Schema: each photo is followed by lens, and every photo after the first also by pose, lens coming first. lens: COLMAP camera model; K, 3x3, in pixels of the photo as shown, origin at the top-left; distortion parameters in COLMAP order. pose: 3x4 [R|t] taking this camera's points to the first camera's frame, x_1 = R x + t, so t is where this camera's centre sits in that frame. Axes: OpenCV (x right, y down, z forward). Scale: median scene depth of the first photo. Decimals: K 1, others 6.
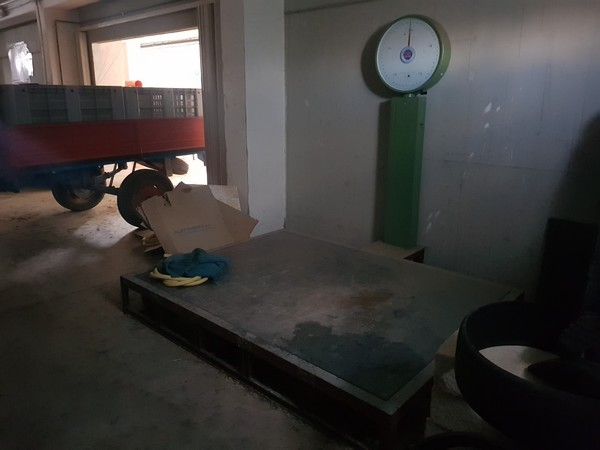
lens RADIAL K [[466.3, 0, 285.6], [0, 466.3, 220.6], [0, 0, 1]] dist [0.057655, -0.100759]
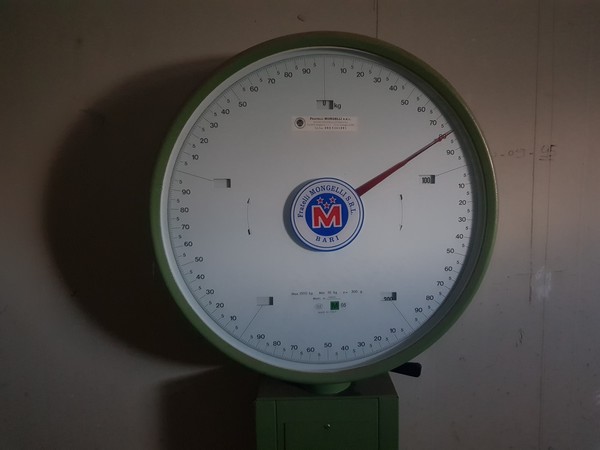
lens RADIAL K [[466.3, 0, 302.0], [0, 466.3, 222.0], [0, 0, 1]] dist [0.057655, -0.100759]
pose [[0.718661, -0.111294, 0.686396, 0.122925], [0.196845, 0.979292, -0.047313, -0.386887], [-0.666917, 0.169116, 0.725687, 0.967554]]
